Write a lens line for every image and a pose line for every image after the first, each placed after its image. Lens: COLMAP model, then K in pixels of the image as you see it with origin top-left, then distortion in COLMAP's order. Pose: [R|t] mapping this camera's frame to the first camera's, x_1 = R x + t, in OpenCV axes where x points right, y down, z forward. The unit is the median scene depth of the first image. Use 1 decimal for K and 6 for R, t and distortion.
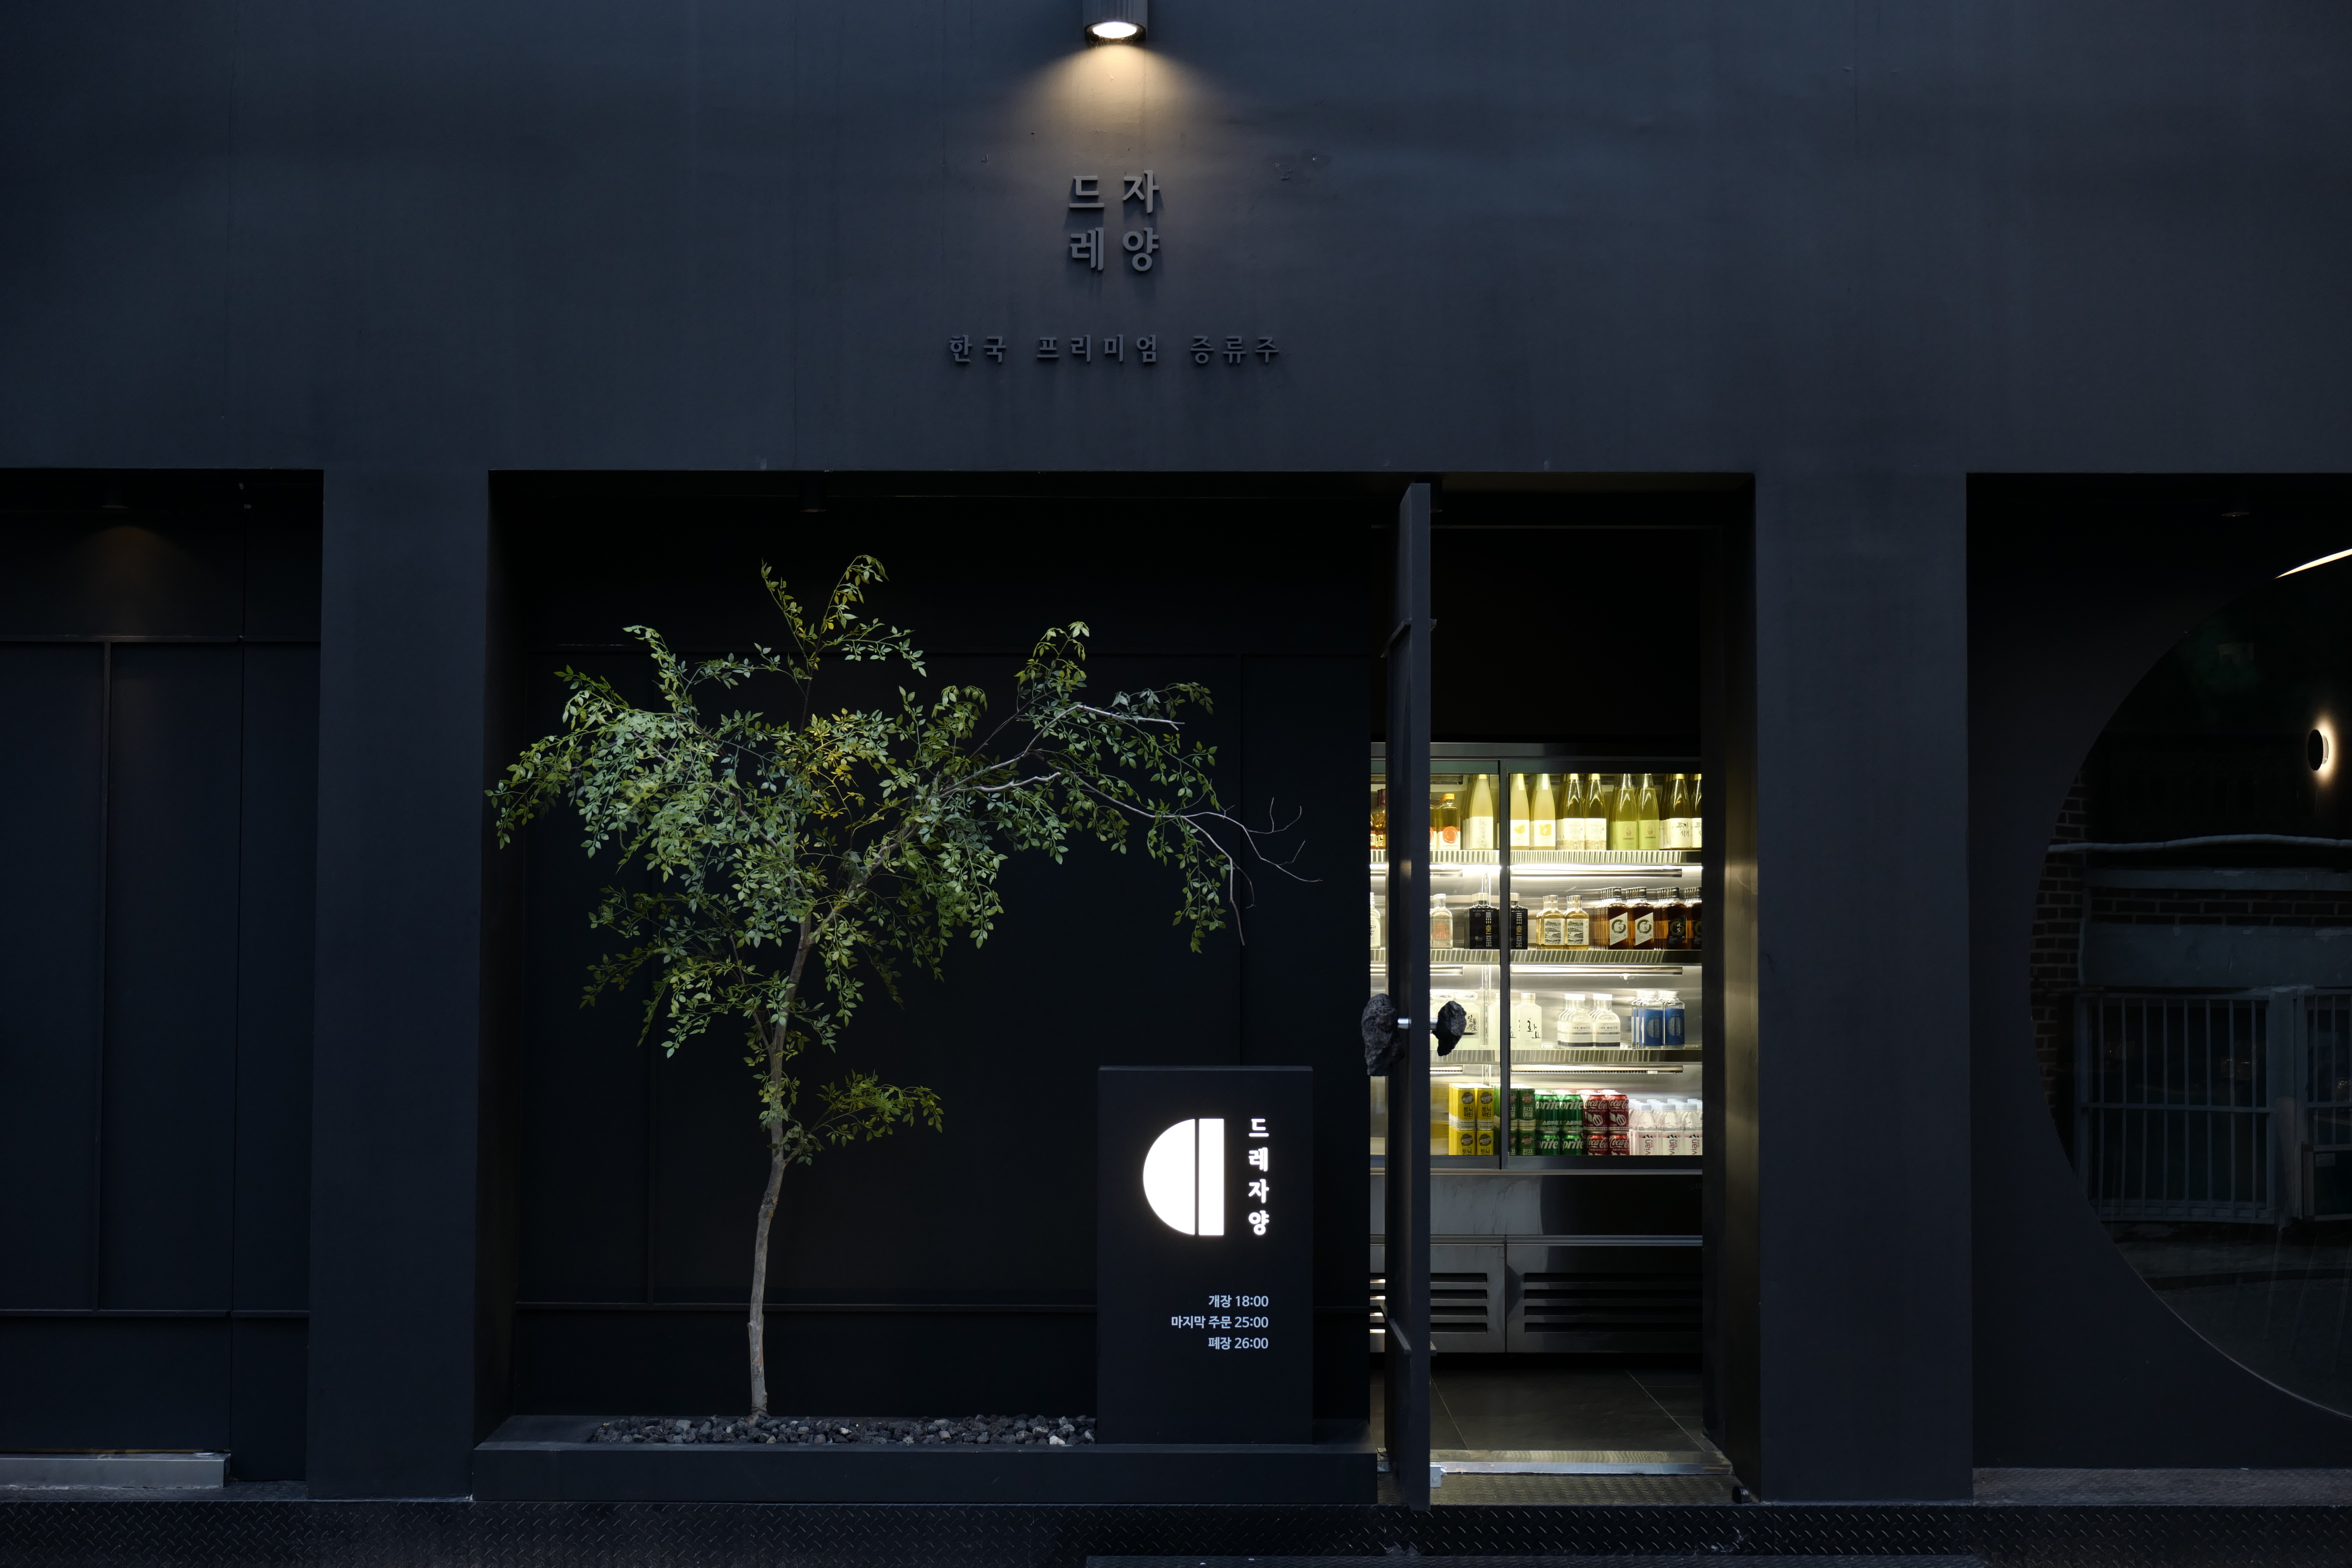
lens RADIAL K [[3331.1, 0, 1177.4], [0, 3331.1, 783.6], [0, 0, 1]] dist [-0.023726, 0.000000]
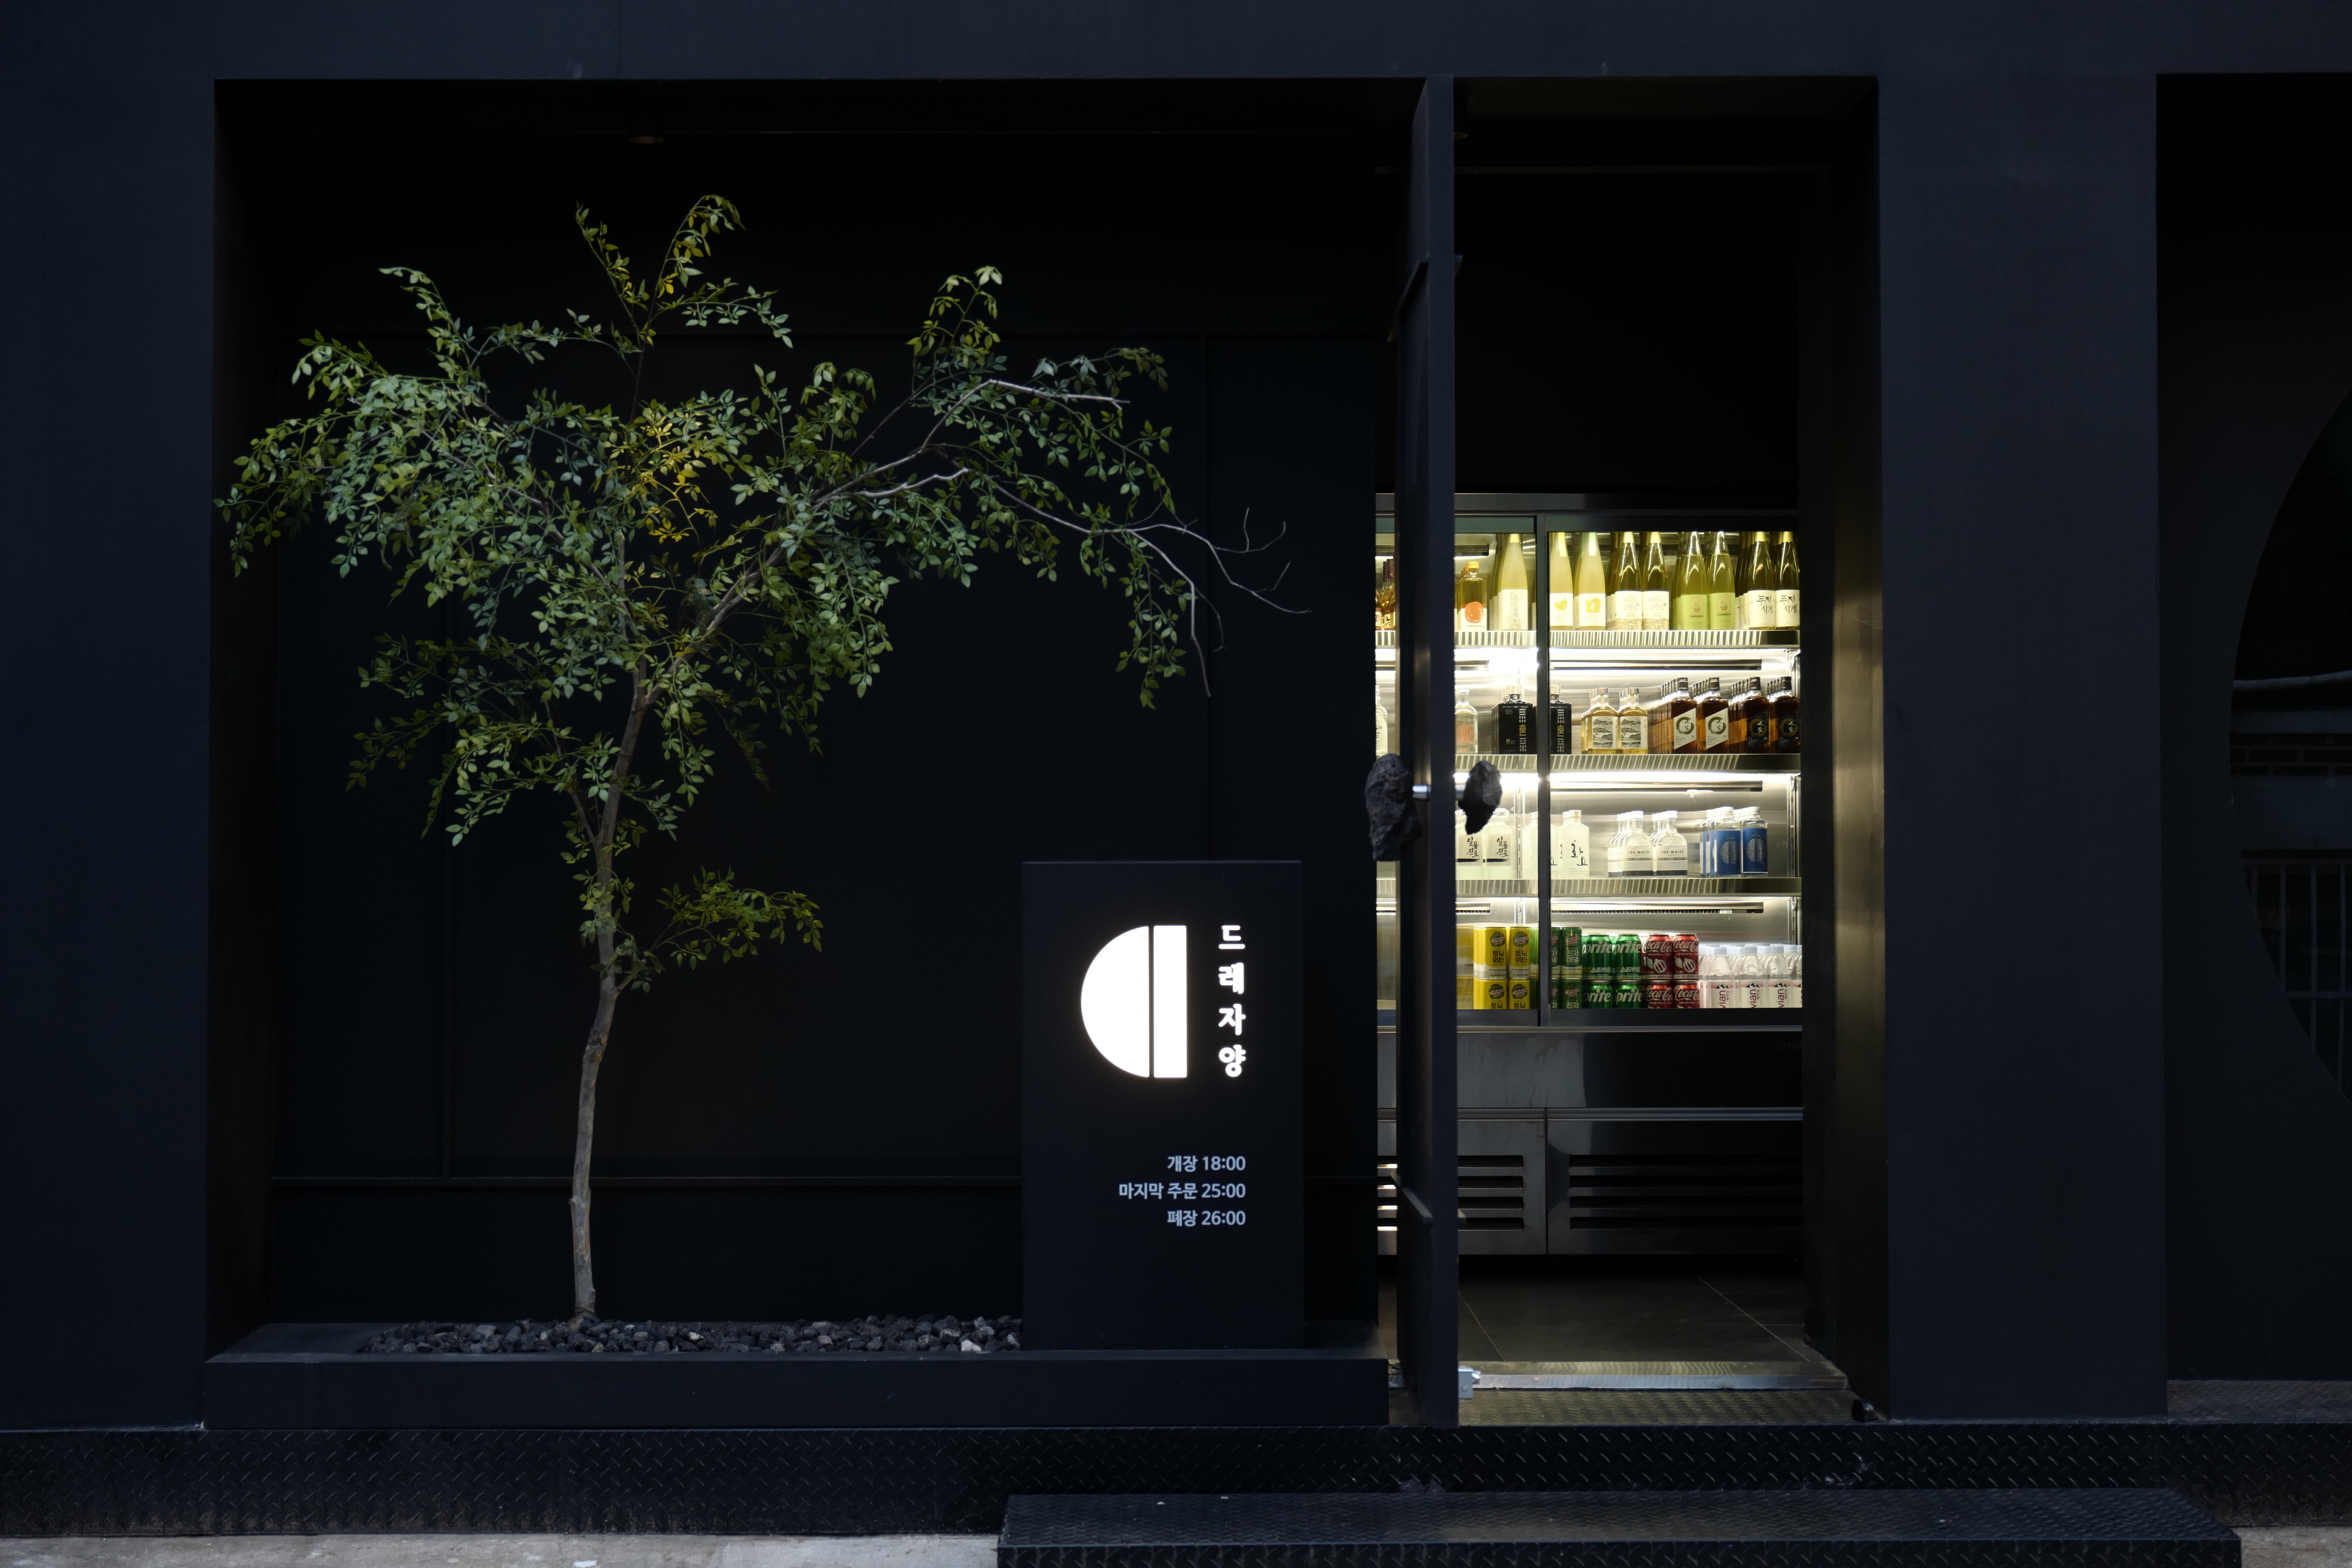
lens RADIAL K [[3663.8, 0, 1174.0], [0, 3663.8, 781.8], [0, 0, 1]] dist [0.005446, 0.000000]
pose [[0.999978, -0.005880, 0.003121, 0.008587], [0.005810, 0.999743, 0.021936, 0.047903], [-0.003250, -0.021917, 0.999755, 0.154381]]
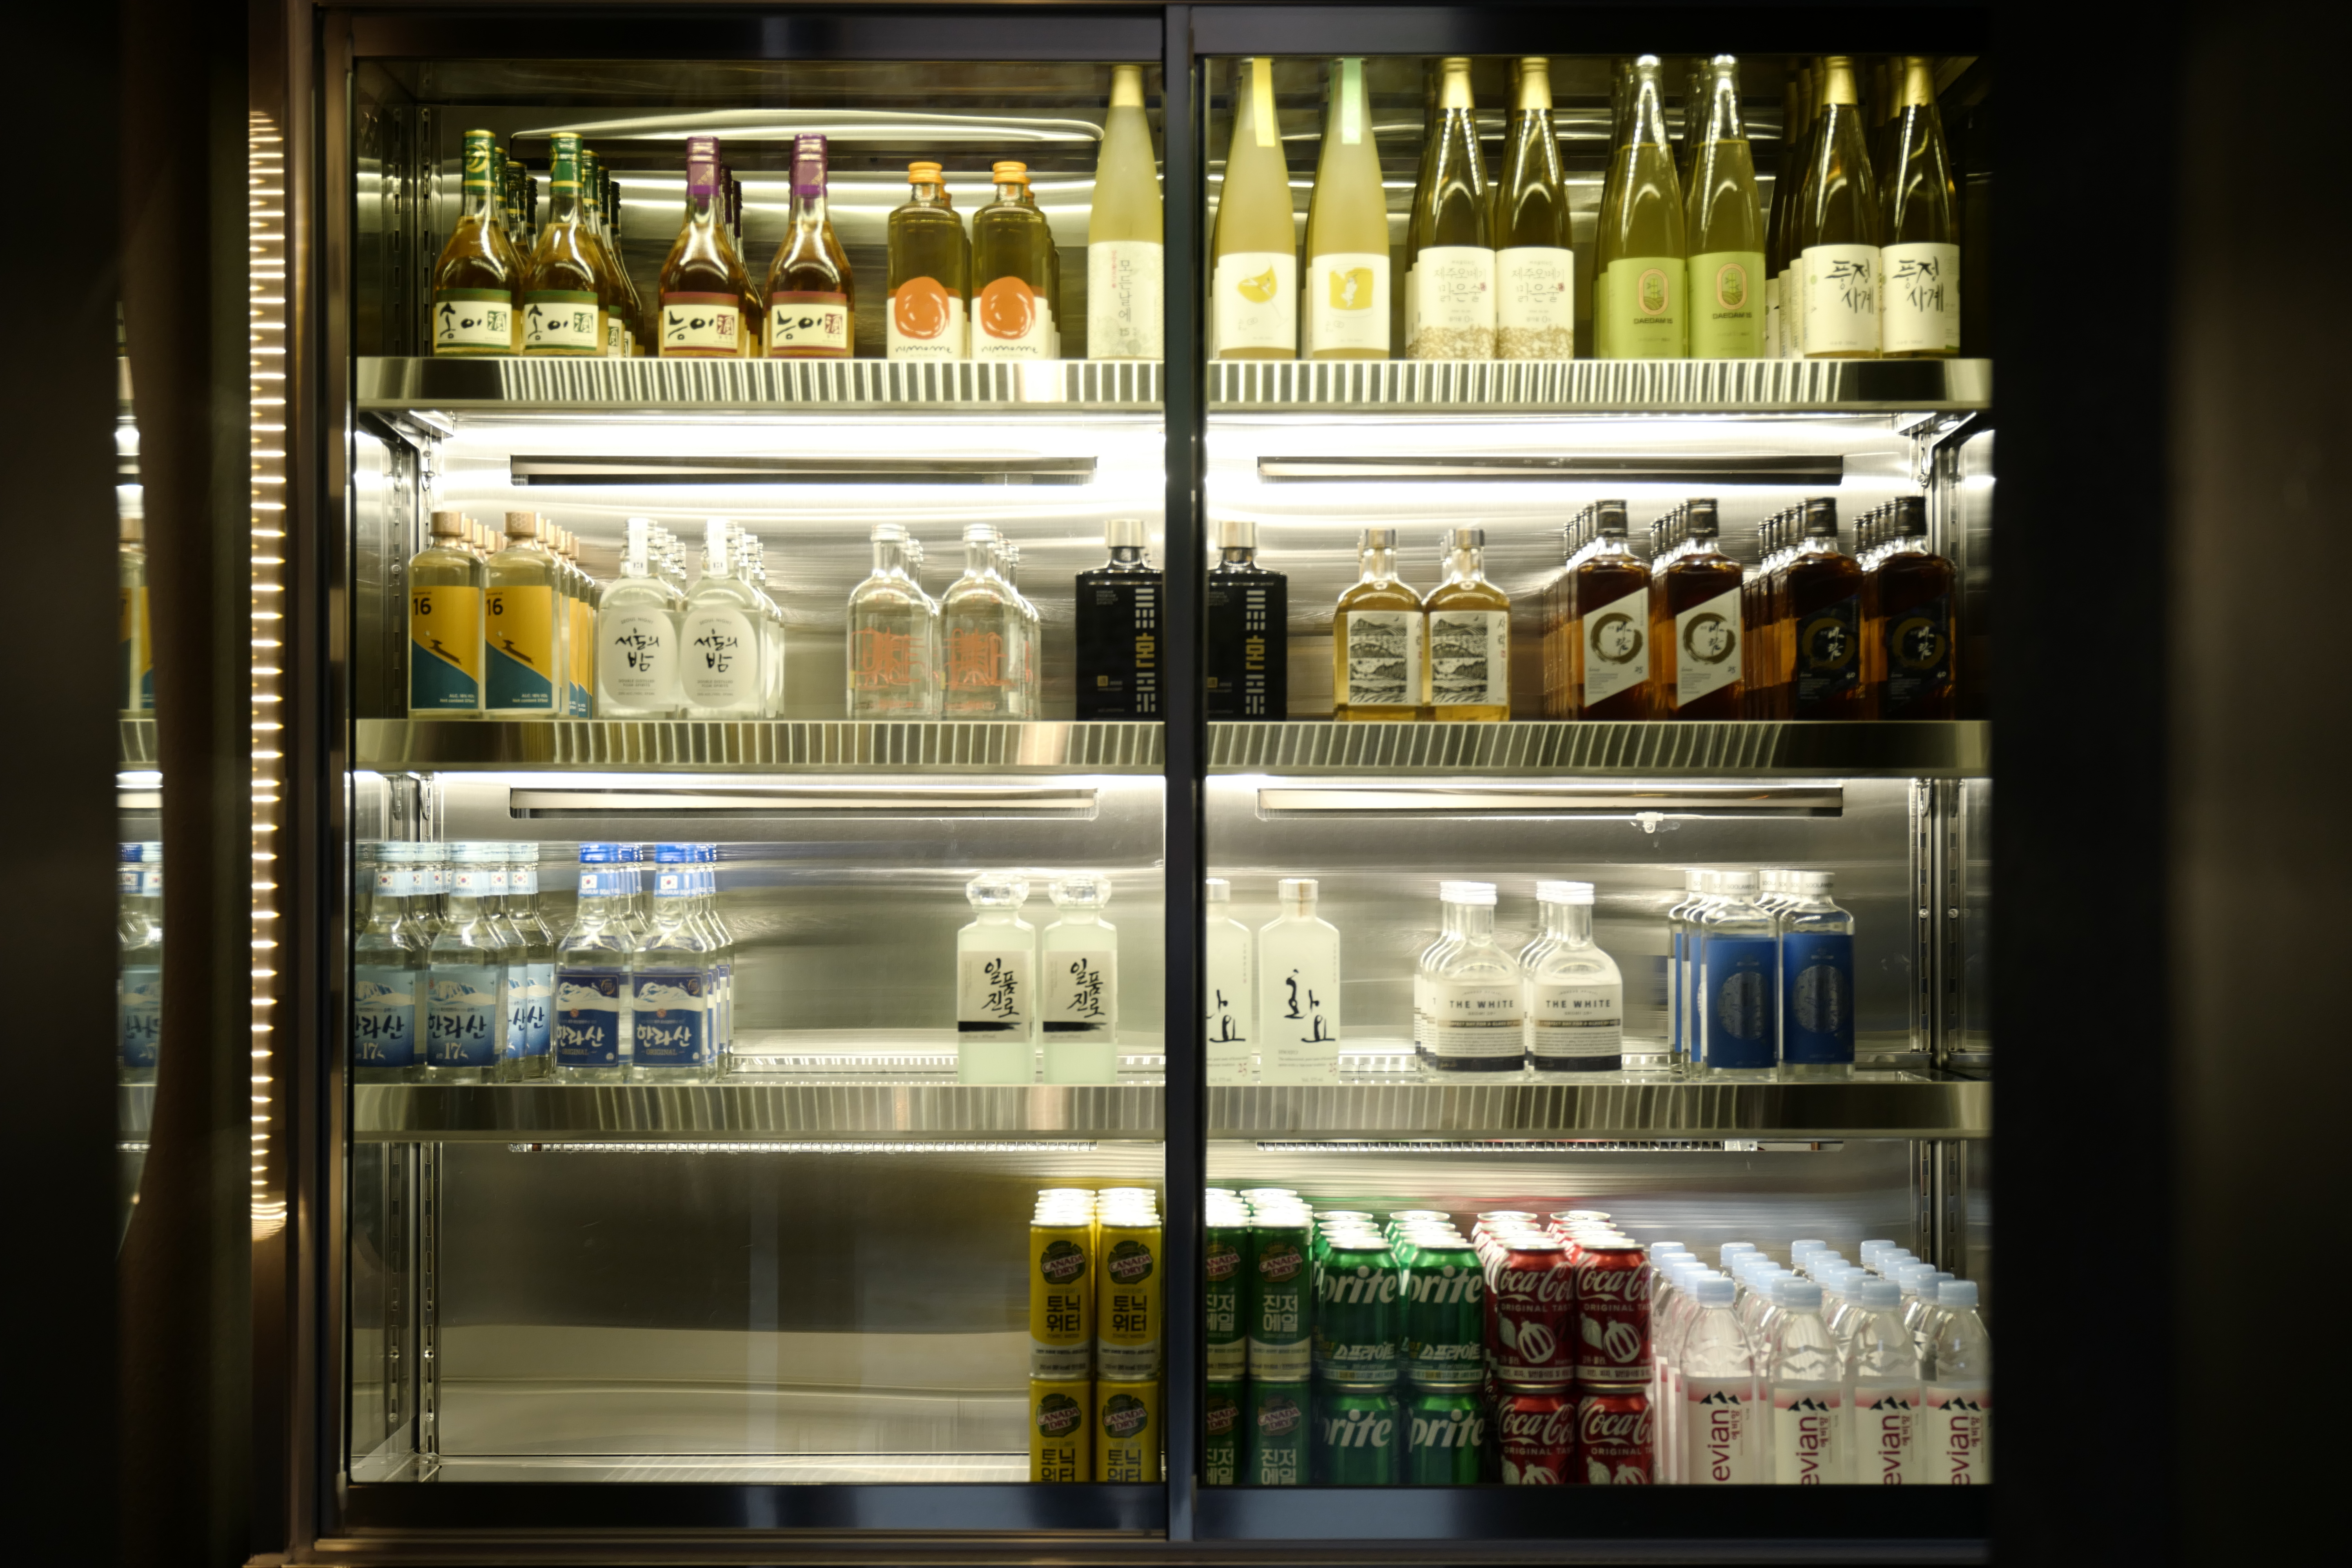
lens RADIAL K [[4022.4, 0, 1170.2], [0, 4022.4, 792.3], [0, 0, 1]] dist [0.060594, 0.000000]
pose [[0.999995, -0.003138, 0.000290, 0.125608], [0.003121, 0.998881, 0.047196, 0.052371], [-0.000438, -0.047195, 0.998886, 0.876528]]
